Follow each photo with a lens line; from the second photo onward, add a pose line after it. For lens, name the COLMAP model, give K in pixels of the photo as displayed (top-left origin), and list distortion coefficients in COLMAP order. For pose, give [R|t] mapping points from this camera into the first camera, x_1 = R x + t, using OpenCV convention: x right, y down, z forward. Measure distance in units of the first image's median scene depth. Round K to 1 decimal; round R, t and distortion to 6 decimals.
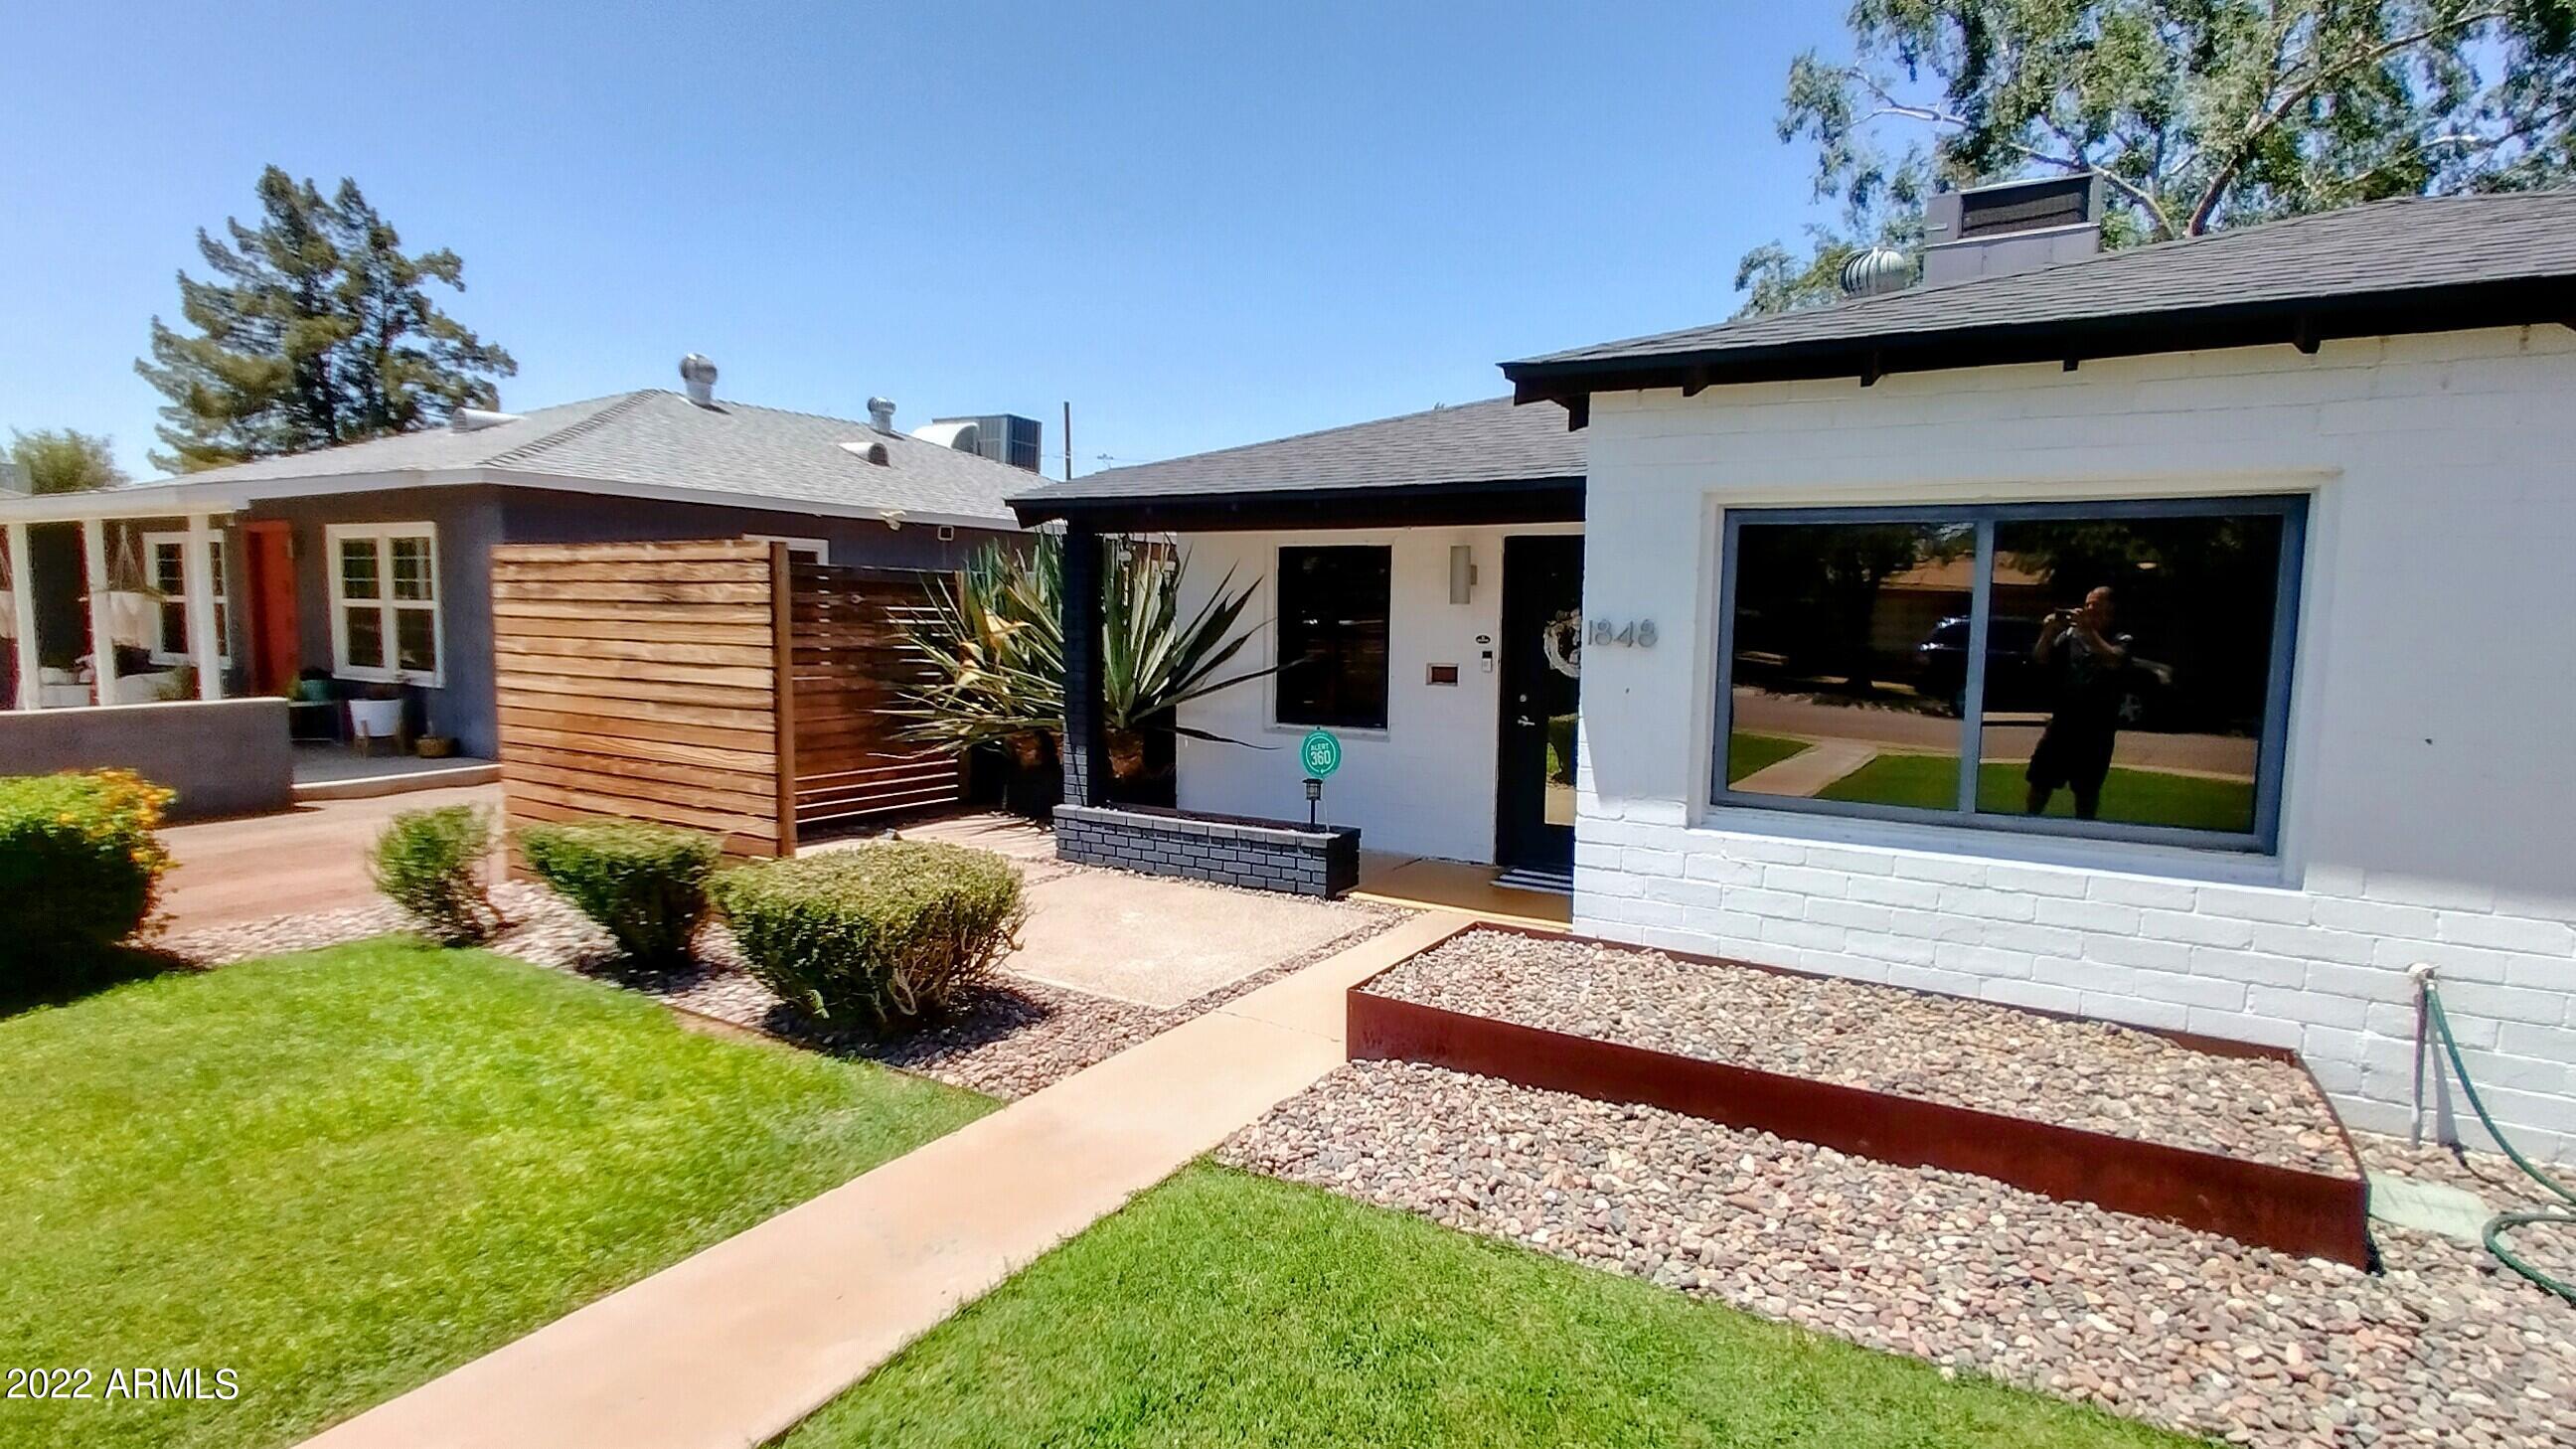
lens RADIAL K [[1303.4, 0, 1288.0], [0, 1303.4, 724.5], [0, 0, 1]] dist [0.018845, 0.000248]
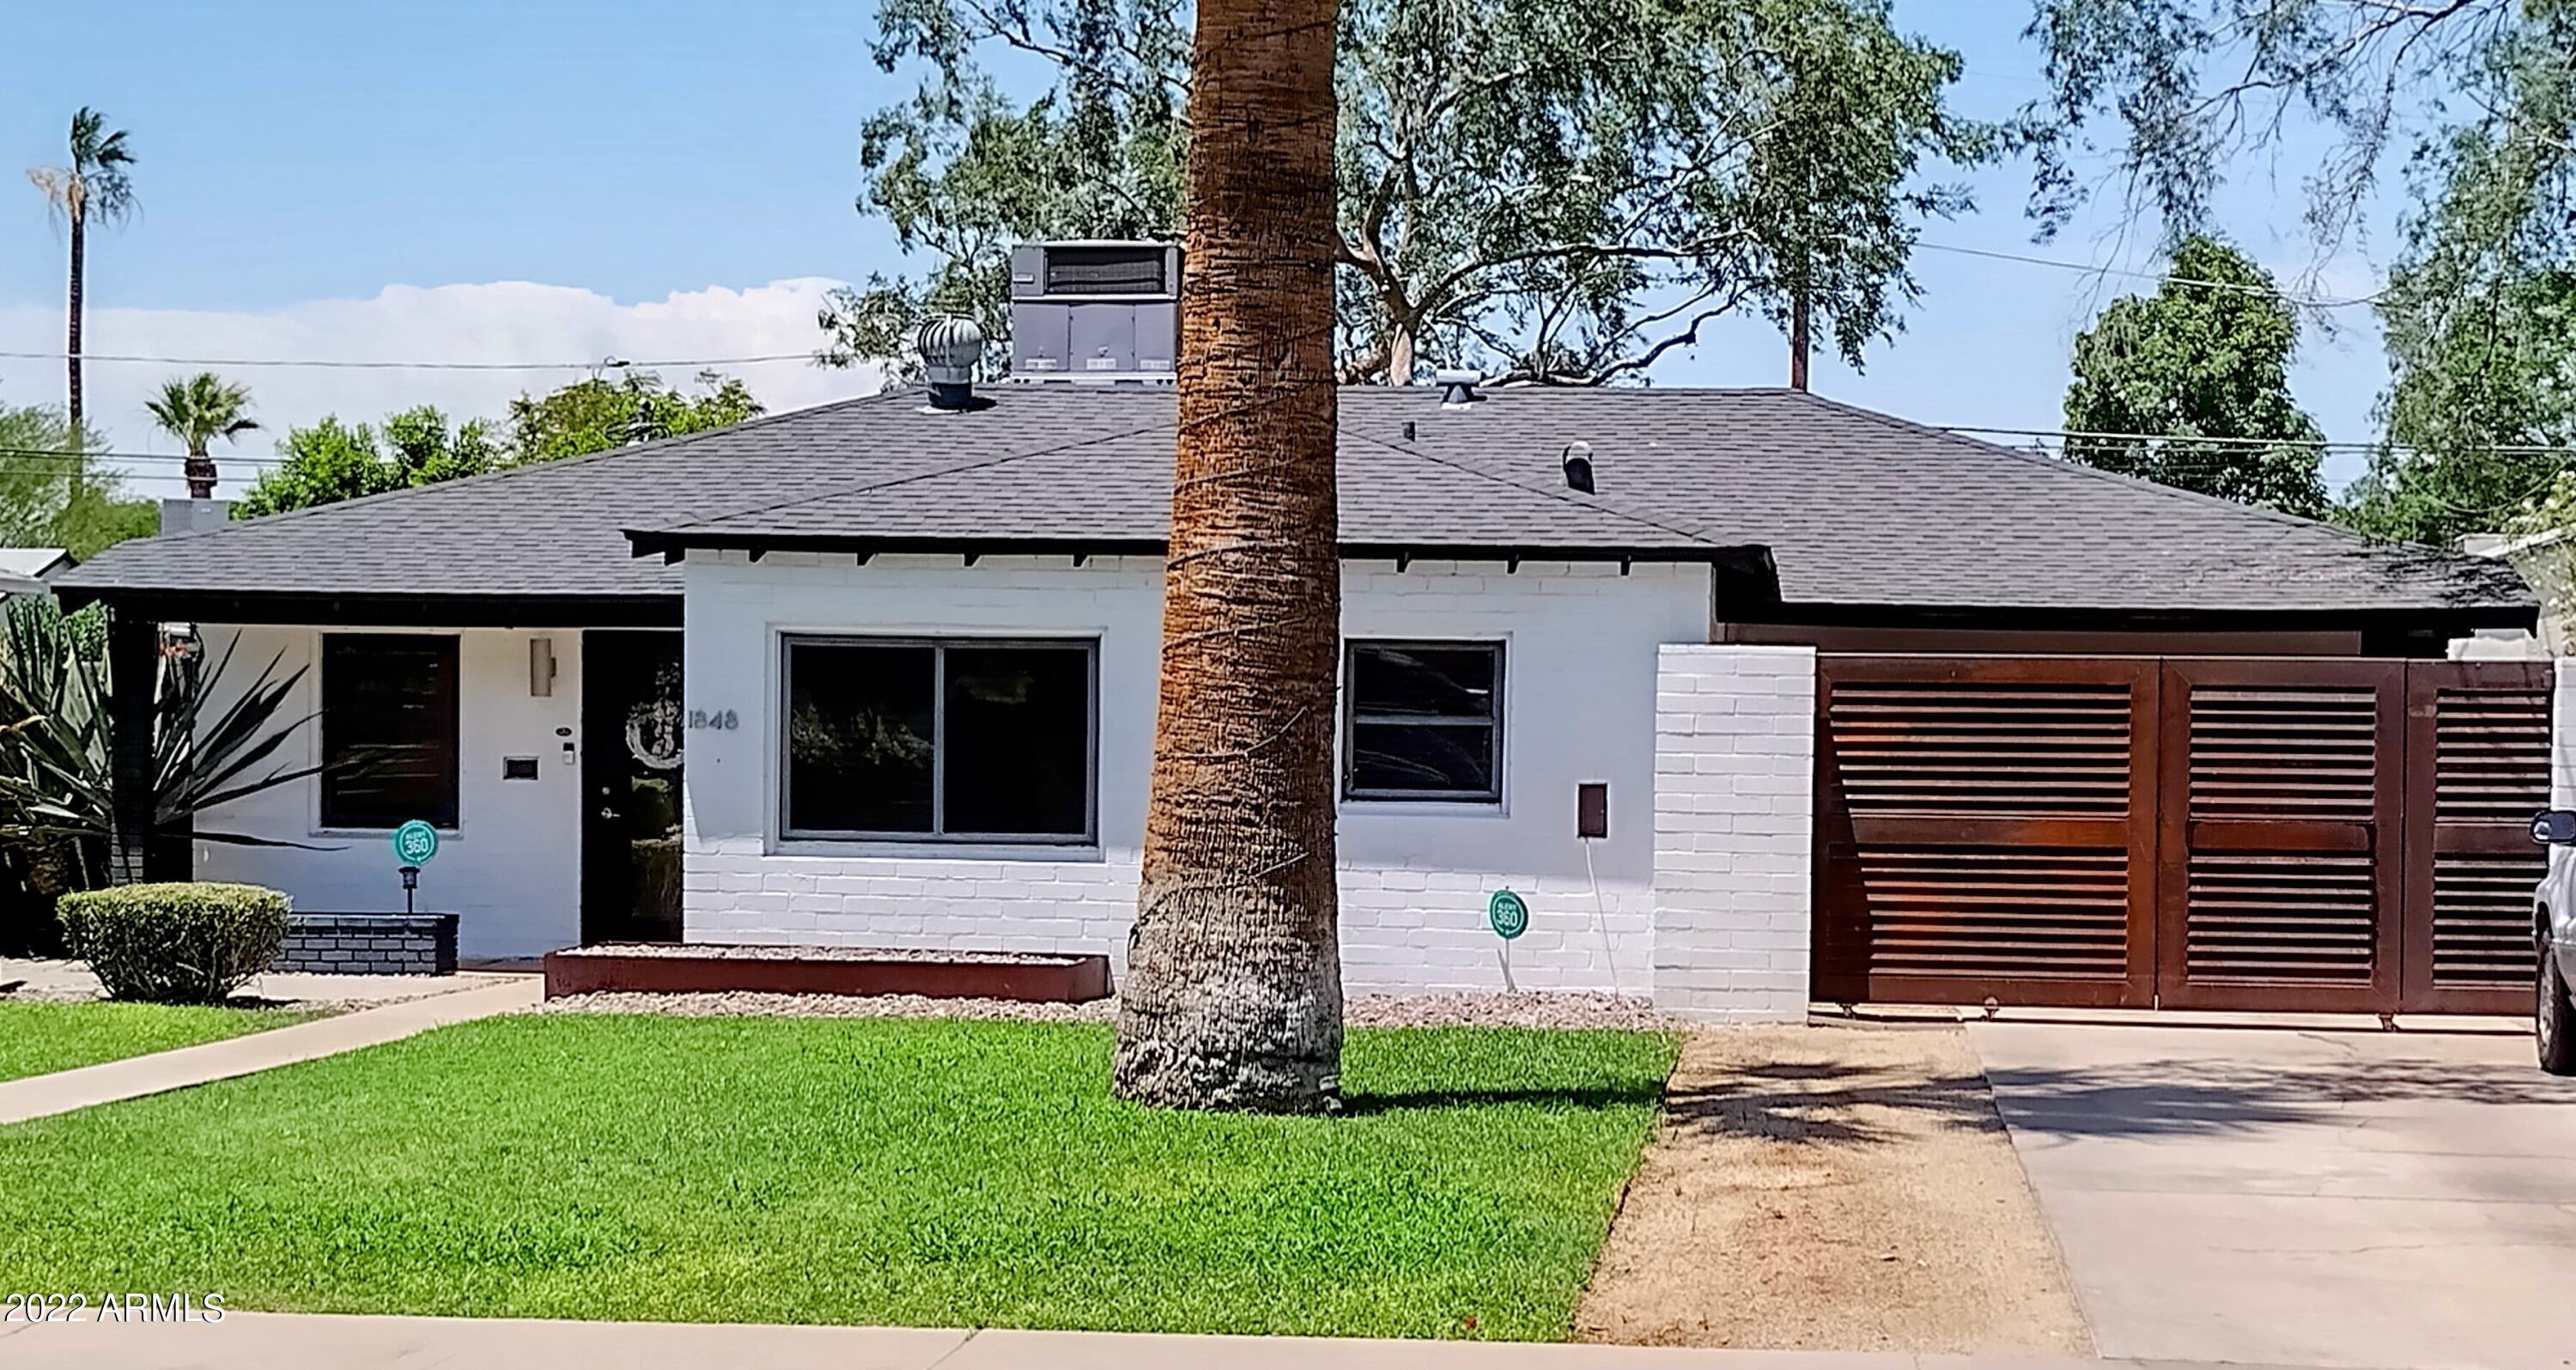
lens RADIAL K [[4045.7, 0, 1392.5], [0, 4045.7, 774.5], [0, 0, 1]] dist [0.115015, -0.028488]
pose [[0.905322, -0.008839, 0.424633, -0.648867], [0.037761, 0.997499, -0.059743, 0.192229], [-0.423043, 0.070121, 0.903392, -2.252272]]
